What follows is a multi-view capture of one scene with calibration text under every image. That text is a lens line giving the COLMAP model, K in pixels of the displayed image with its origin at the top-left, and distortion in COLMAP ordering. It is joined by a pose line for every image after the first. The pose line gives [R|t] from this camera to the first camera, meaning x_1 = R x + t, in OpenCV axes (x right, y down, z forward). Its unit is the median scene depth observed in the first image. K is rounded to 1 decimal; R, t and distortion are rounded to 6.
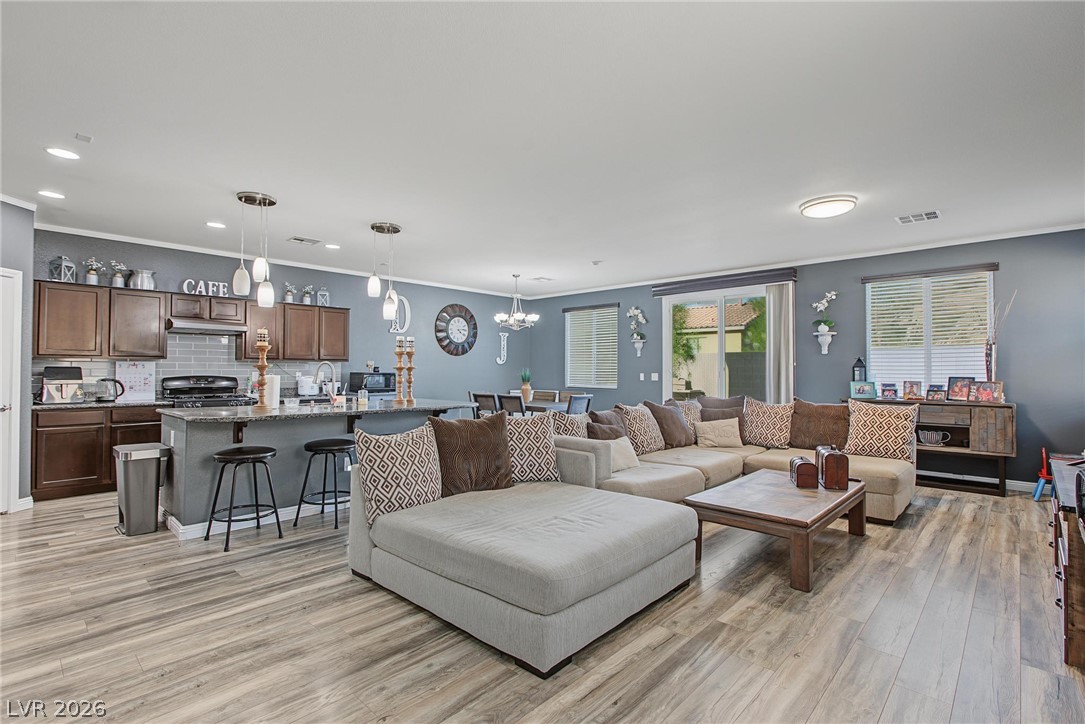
lens RADIAL K [[513.8, 0, 535.0], [0, 513.8, 361.3], [0, 0, 1]] dist [-0.002005, -0.000076]
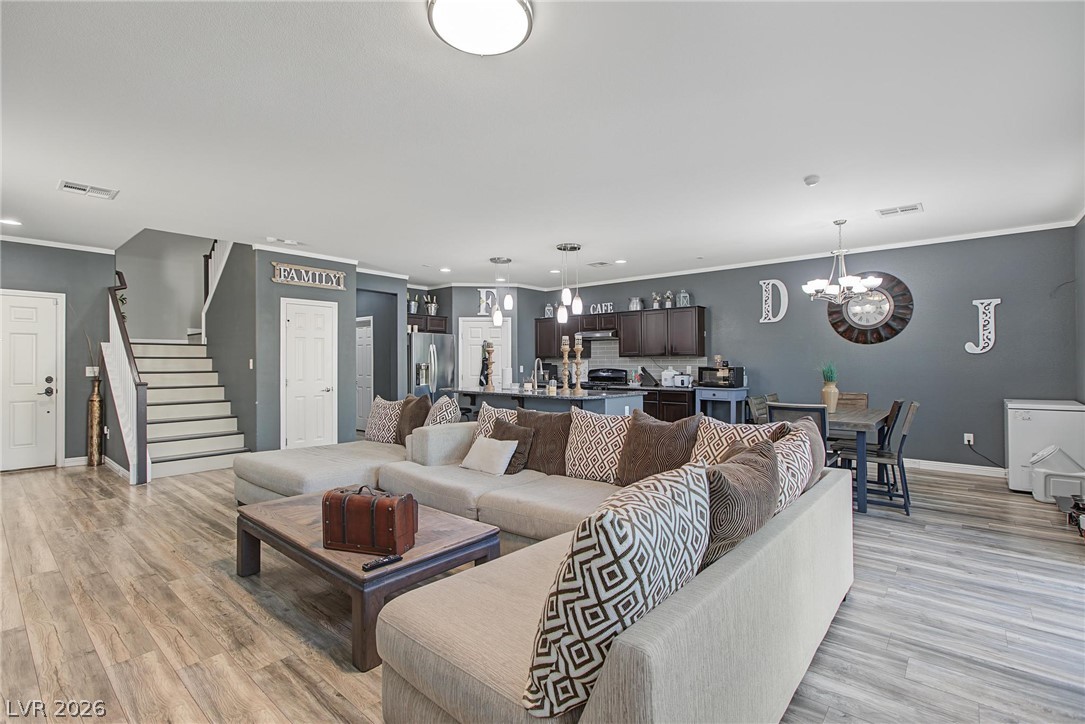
lens RADIAL K [[491.3, 0, 542.5], [0, 491.3, 362.0], [0, 0, 1]] dist [-0.021470, -0.000051]
pose [[0.057712, -0.010114, -0.998282, 0.538580], [0.016796, 0.999817, -0.009158, 0.014061], [0.998192, -0.016238, 0.057871, 0.543206]]
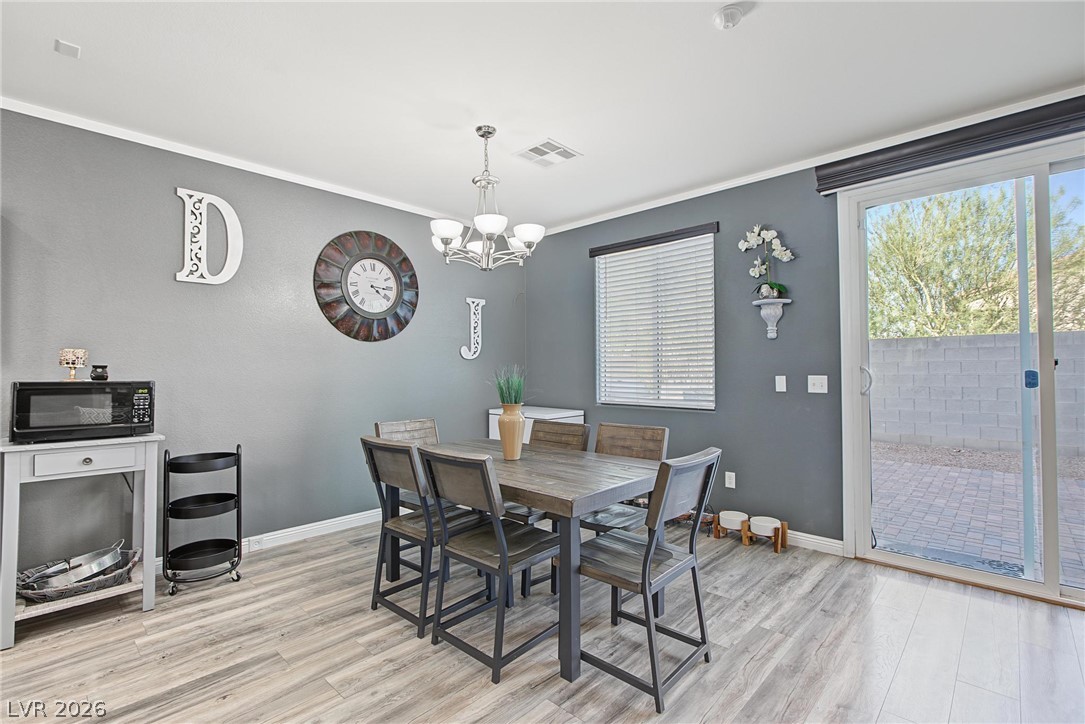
lens RADIAL K [[491.3, 0, 542.5], [0, 491.3, 362.0], [0, 0, 1]] dist [-0.021470, -0.000051]
pose [[0.999914, -0.007337, 0.010836, 0.001666], [0.007310, 0.999970, 0.002488, 0.009010], [-0.010854, -0.002409, 0.999938, 0.589874]]
